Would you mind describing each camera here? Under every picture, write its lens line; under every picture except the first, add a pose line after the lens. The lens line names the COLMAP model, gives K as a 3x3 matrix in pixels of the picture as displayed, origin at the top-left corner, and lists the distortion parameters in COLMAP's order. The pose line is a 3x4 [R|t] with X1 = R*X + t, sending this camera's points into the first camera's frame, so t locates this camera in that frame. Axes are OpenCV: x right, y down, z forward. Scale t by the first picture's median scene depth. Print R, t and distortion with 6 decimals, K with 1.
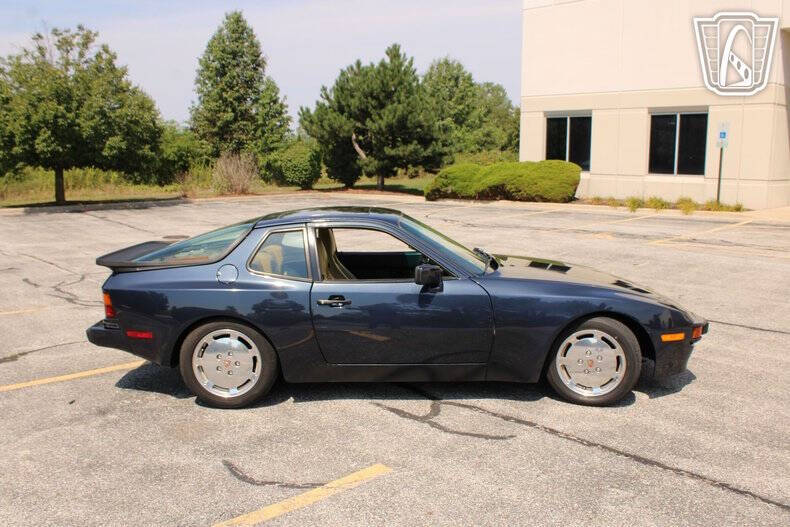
lens RADIAL K [[676.1, 0, 396.6], [0, 676.1, 287.4], [0, 0, 1]] dist [-0.118051, 0.048849]
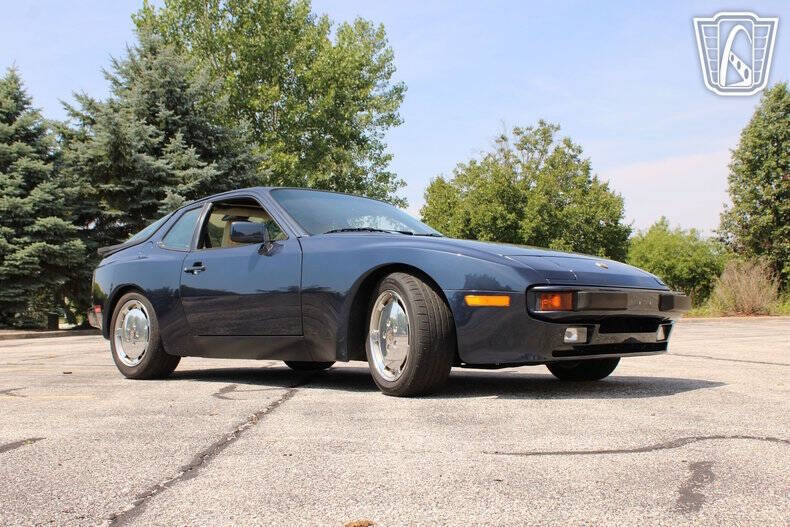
lens RADIAL K [[885.9, 0, 401.0], [0, 885.9, 267.1], [0, 0, 1]] dist [-0.066506, 0.000000]
pose [[0.729074, -0.051423, -0.682500, 0.212709], [-0.108048, 0.976023, -0.188960, 0.048634], [0.675852, 0.211508, 0.706037, 0.060881]]
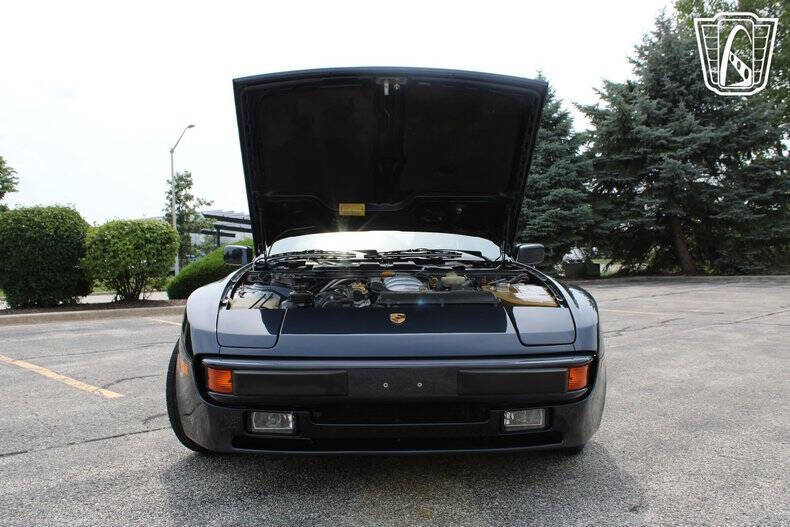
lens RADIAL K [[712.7, 0, 389.3], [0, 712.7, 268.7], [0, 0, 1]] dist [-0.132875, 0.090558]
pose [[0.024577, 0.006869, -0.999674, 0.222934], [-0.163257, 0.986580, 0.002766, -0.008358], [0.986277, 0.163136, 0.025369, 0.250864]]
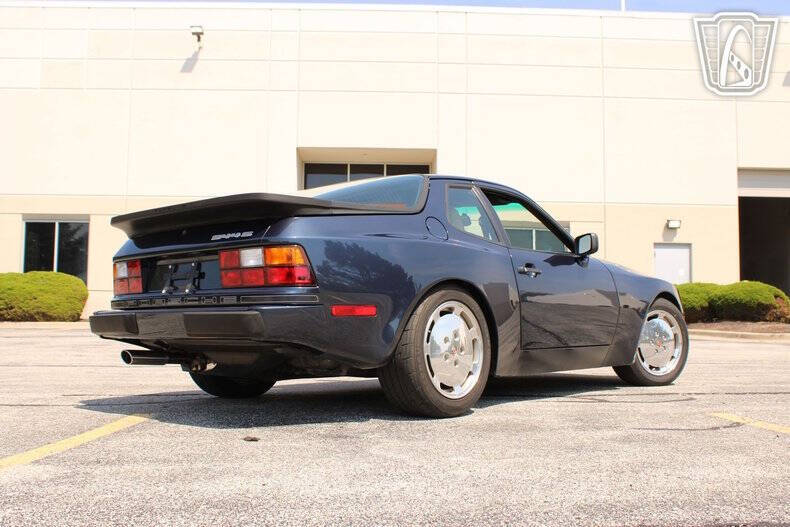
lens RADIAL K [[789.1, 0, 393.0], [0, 789.1, 281.1], [0, 0, 1]] dist [-0.078488, 0.000000]
pose [[0.677100, 0.038329, 0.734892, -0.194224], [0.128742, 0.977071, -0.169578, 0.037377], [-0.724542, 0.209433, 0.656641, 0.102092]]
